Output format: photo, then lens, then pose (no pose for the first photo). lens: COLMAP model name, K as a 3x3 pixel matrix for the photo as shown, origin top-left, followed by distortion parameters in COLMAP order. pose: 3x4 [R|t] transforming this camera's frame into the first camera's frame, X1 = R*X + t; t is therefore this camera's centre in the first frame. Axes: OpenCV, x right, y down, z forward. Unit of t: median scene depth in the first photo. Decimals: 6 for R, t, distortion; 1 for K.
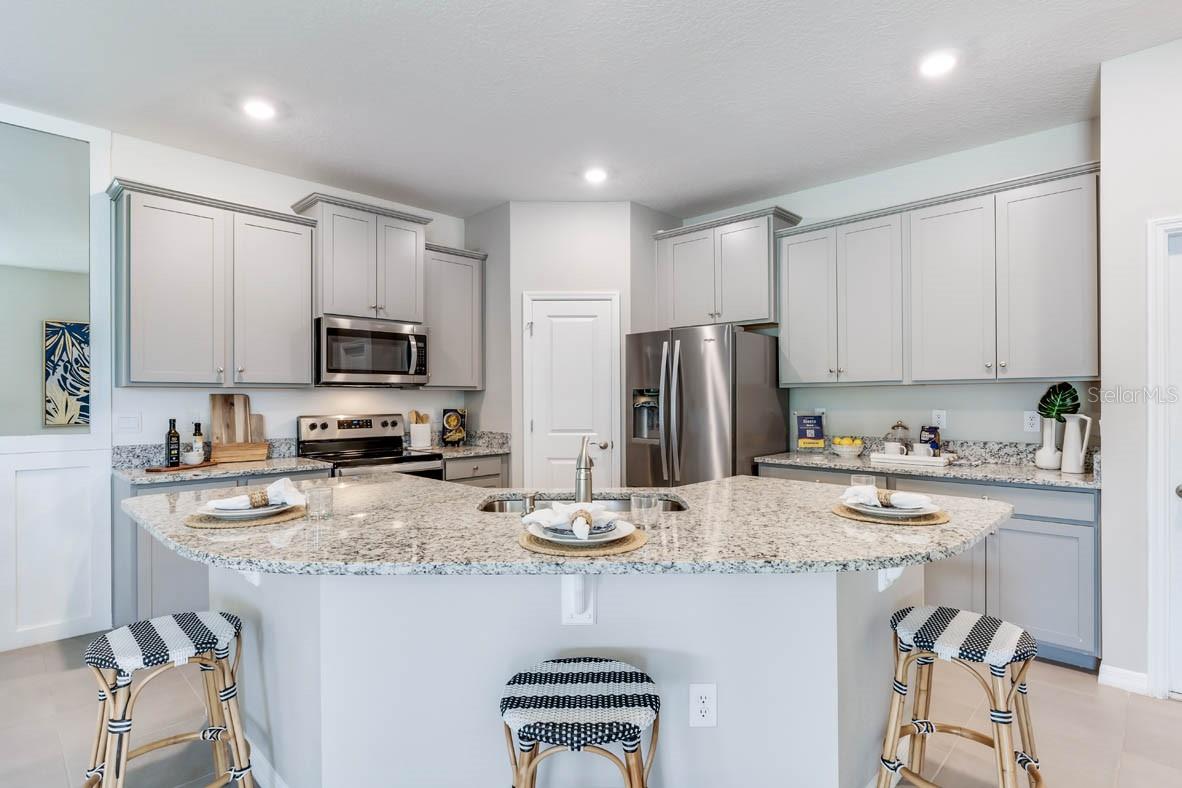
lens RADIAL K [[603.7, 0, 589.6], [0, 603.7, 394.2], [0, 0, 1]] dist [0.015459, 0.000166]
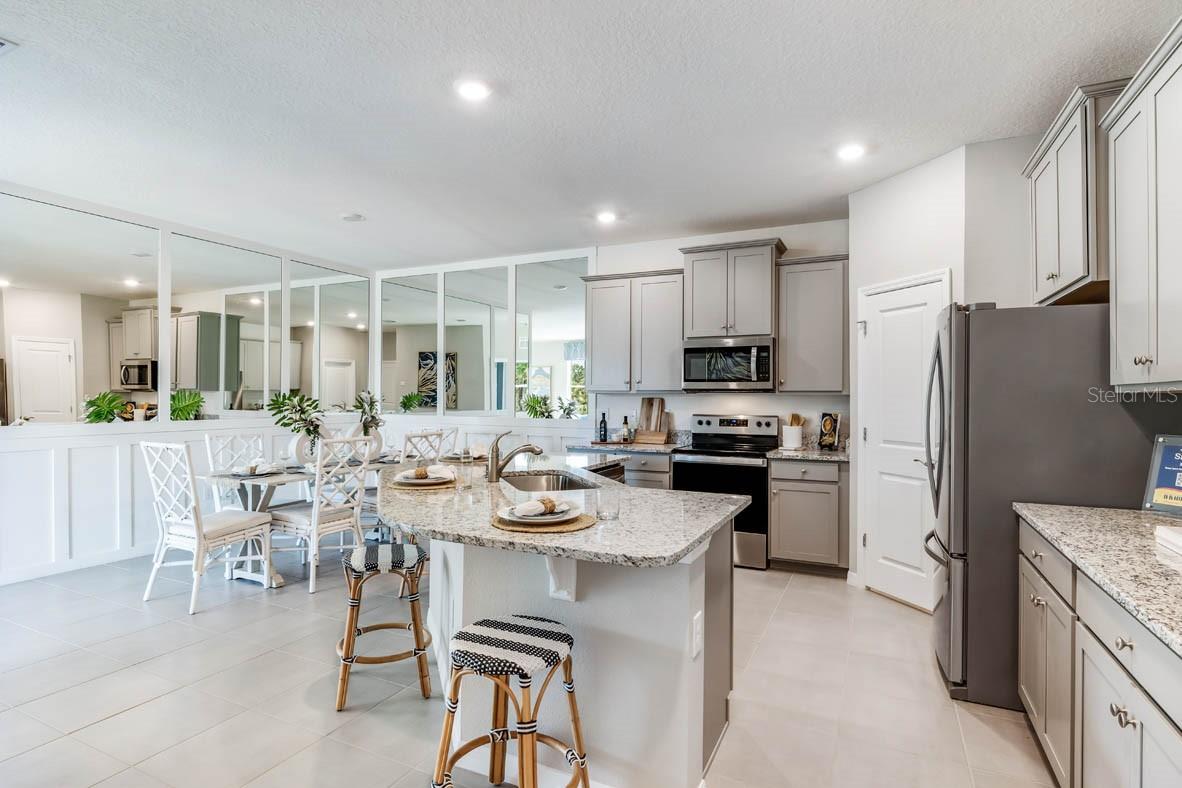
lens RADIAL K [[603.7, 0, 589.8], [0, 603.7, 394.9], [0, 0, 1]] dist [0.015459, 0.000166]
pose [[0.328620, 0.002584, -0.944459, 0.677581], [0.001071, 0.999995, 0.003109, -0.010755], [0.944462, -0.002033, 0.328615, 0.333684]]
